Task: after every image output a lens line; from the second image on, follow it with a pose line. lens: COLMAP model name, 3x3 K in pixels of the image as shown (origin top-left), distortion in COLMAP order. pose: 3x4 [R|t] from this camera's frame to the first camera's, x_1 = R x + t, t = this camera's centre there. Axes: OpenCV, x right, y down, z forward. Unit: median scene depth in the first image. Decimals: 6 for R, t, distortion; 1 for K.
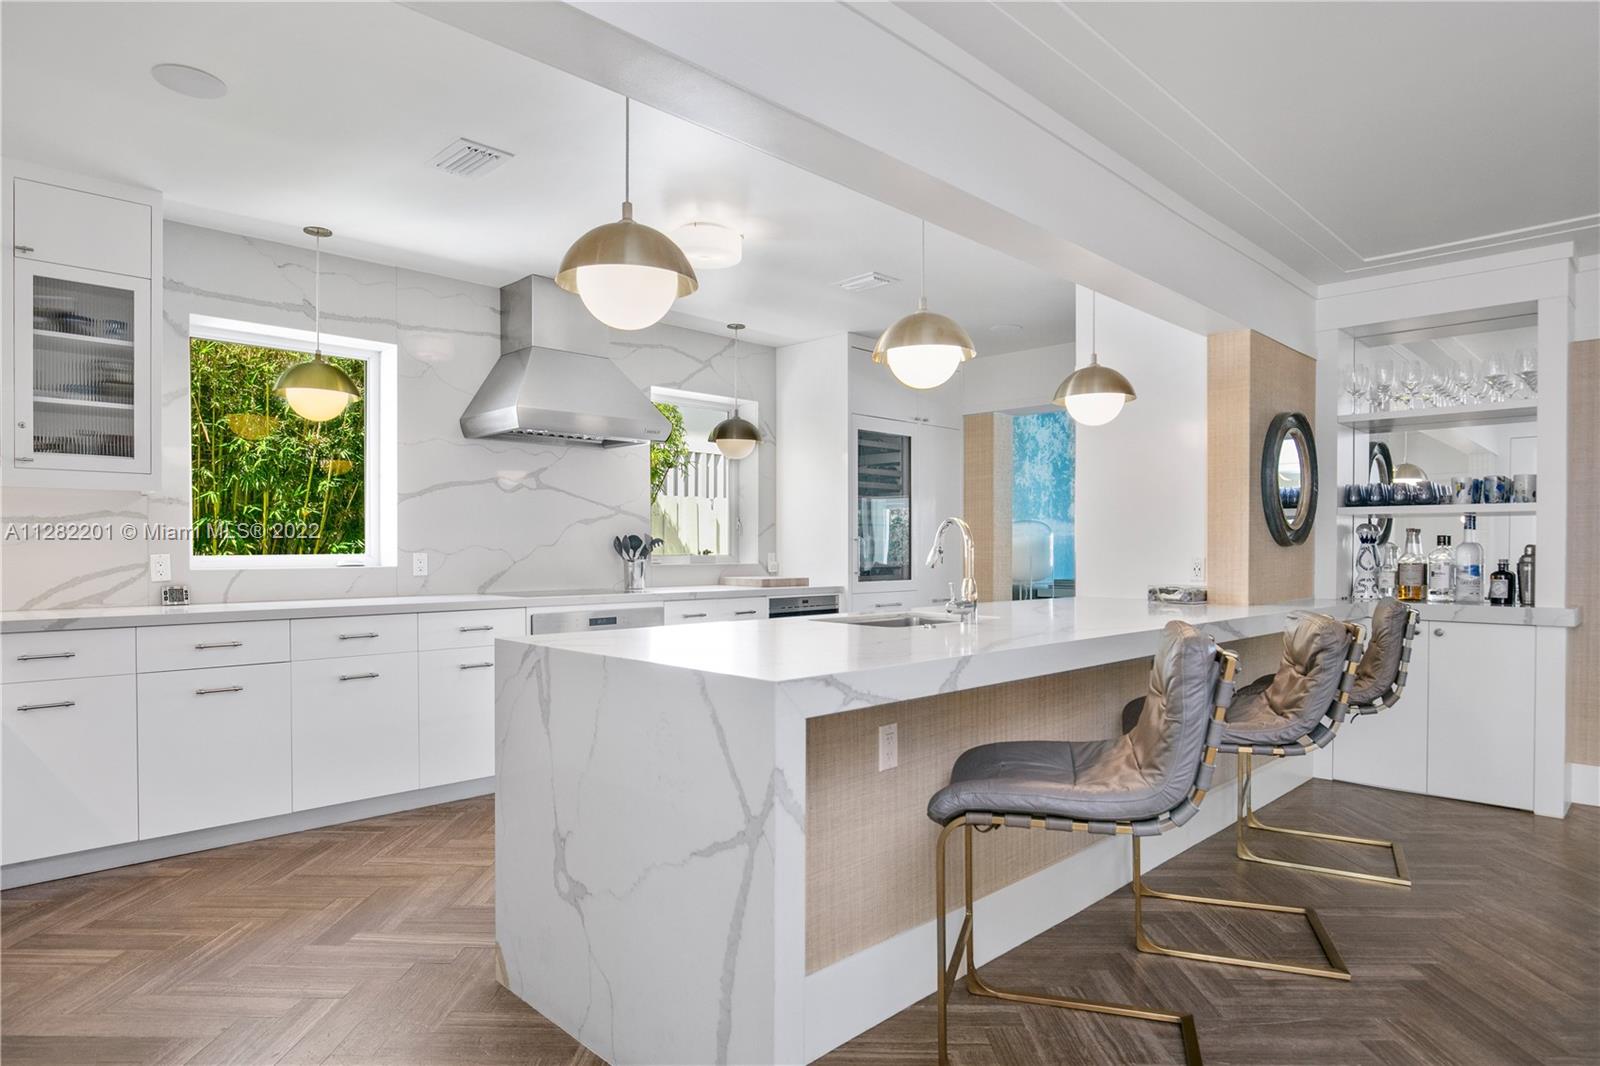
lens RADIAL K [[912.2, 0, 800.0], [0, 912.2, 533.0], [0, 0, 1]] dist [-0.020363, -0.000334]
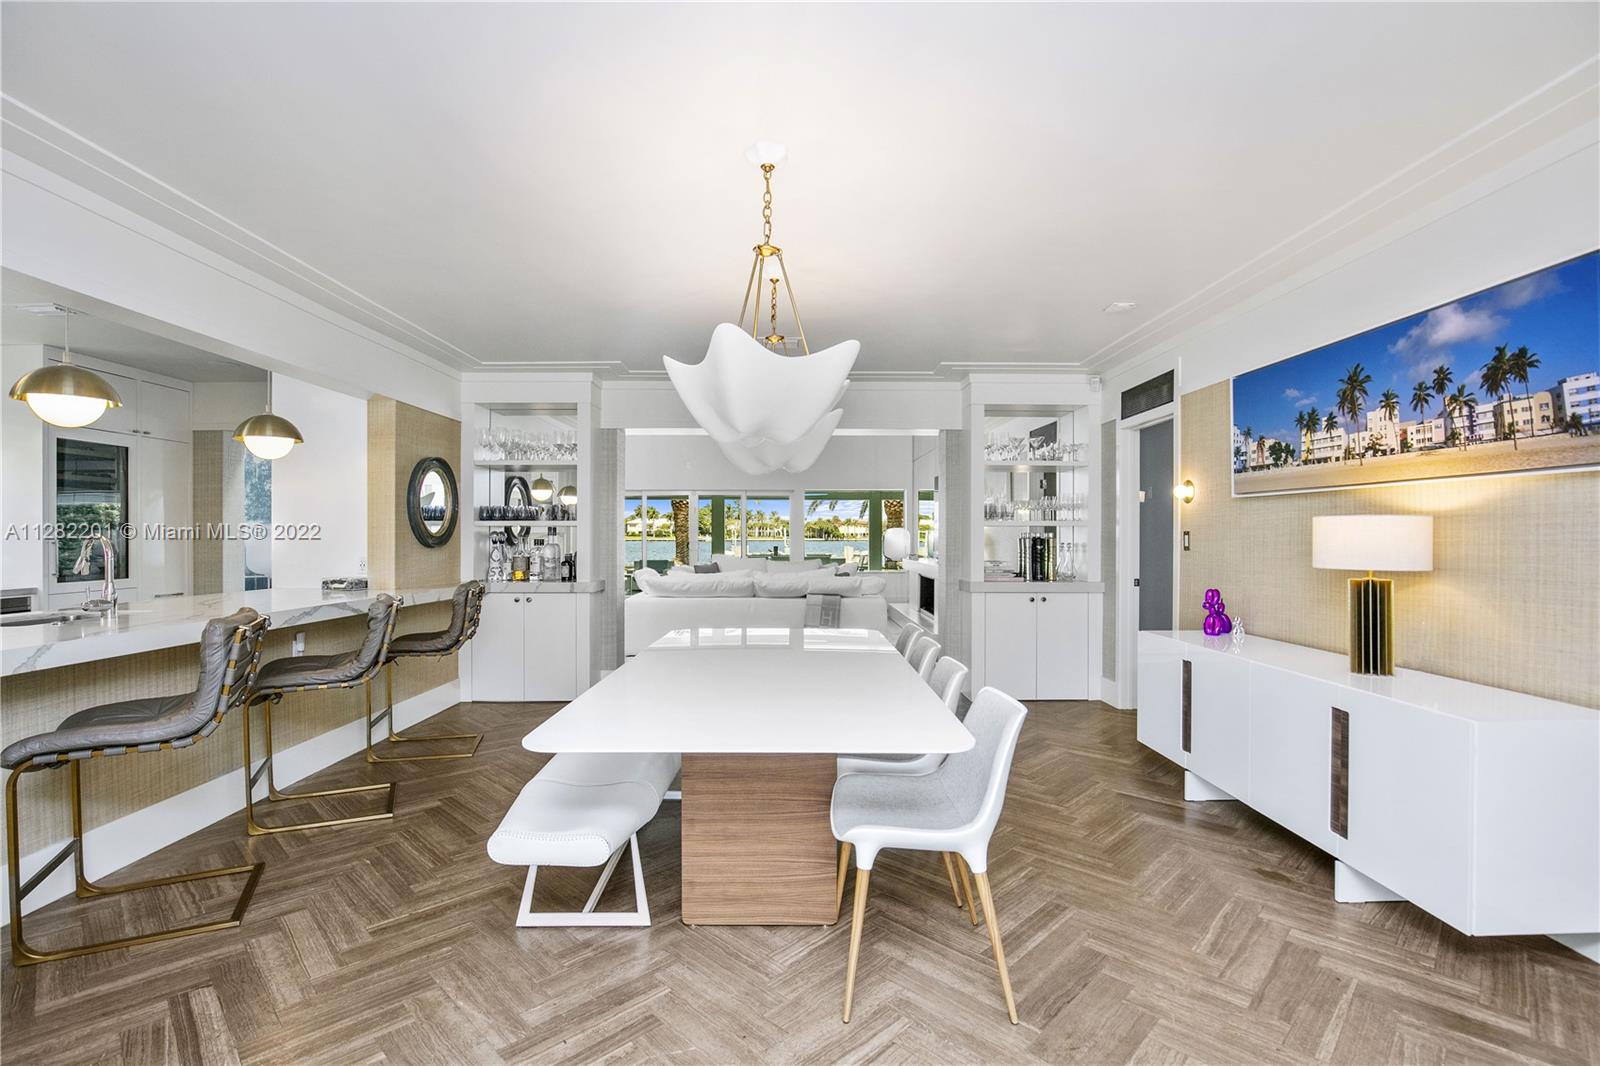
lens RADIAL K [[749.0, 0, 764.3], [0, 749.0, 530.4], [0, 0, 1]] dist [-0.002422, -0.000099]
pose [[0.723944, 0.002628, 0.689854, 0.088035], [-0.008806, 0.999946, 0.005431, -0.025917], [-0.689803, -0.010006, 0.723928, -0.268546]]
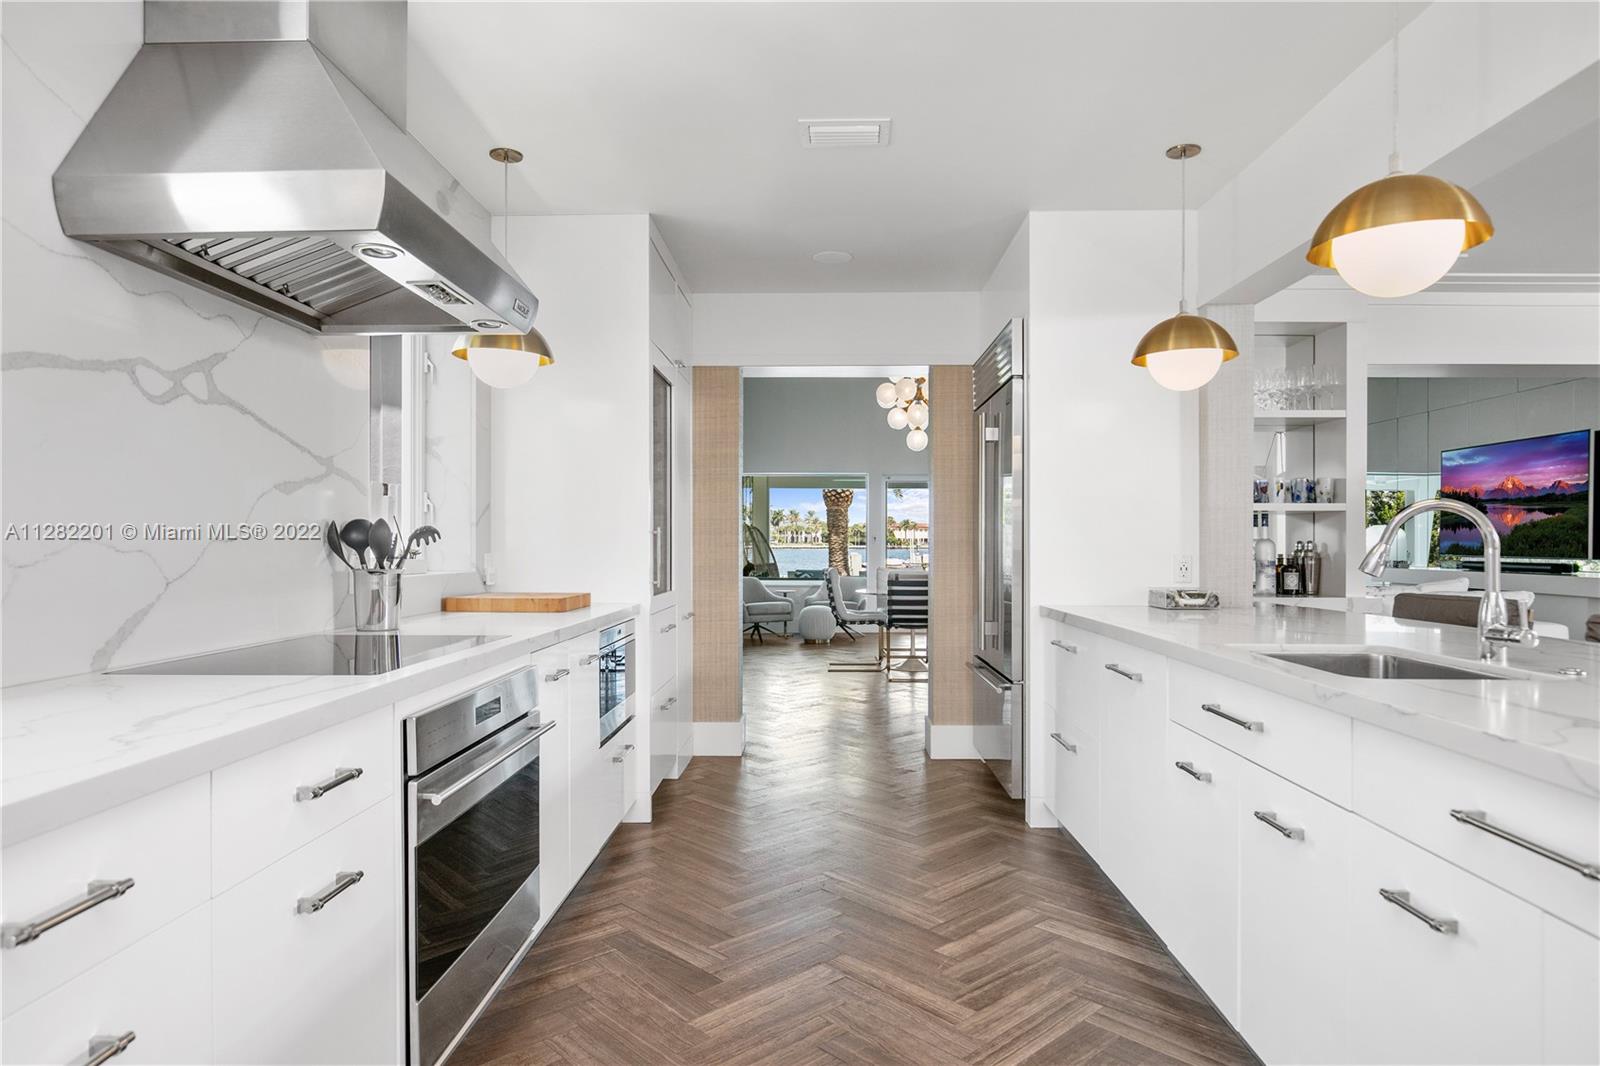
lens RADIAL K [[946.6, 0, 800.0], [0, 946.6, 533.0], [0, 0, 1]] dist [-0.001351, -0.000162]
pose [[0.718756, 0.006655, 0.695231, -0.467761], [-0.012246, 0.999920, 0.003089, 0.007245], [-0.695155, -0.010734, 0.718780, 0.601381]]
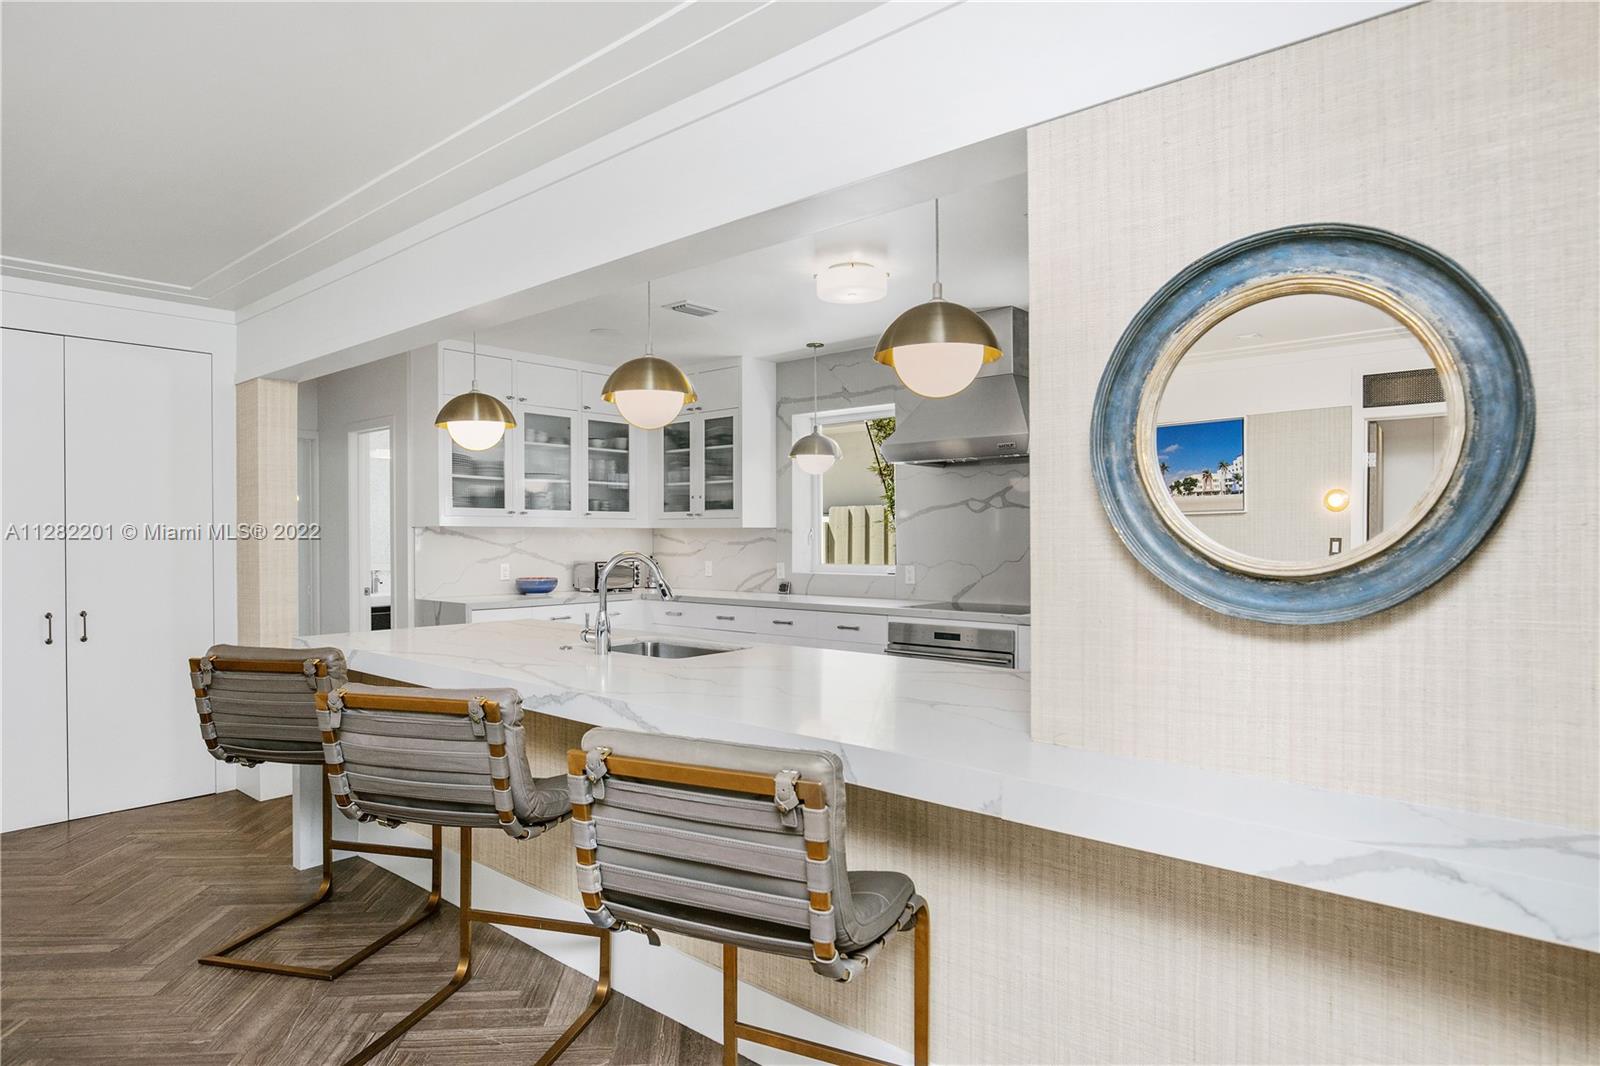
lens RADIAL K [[912.2, 0, 800.0], [0, 912.2, 533.0], [0, 0, 1]] dist [-0.020363, -0.000334]
pose [[0.087598, -0.004998, -0.996143, 0.884220], [0.018243, 0.999828, -0.003412, -0.023014], [0.995989, -0.017874, 0.087674, 0.798324]]
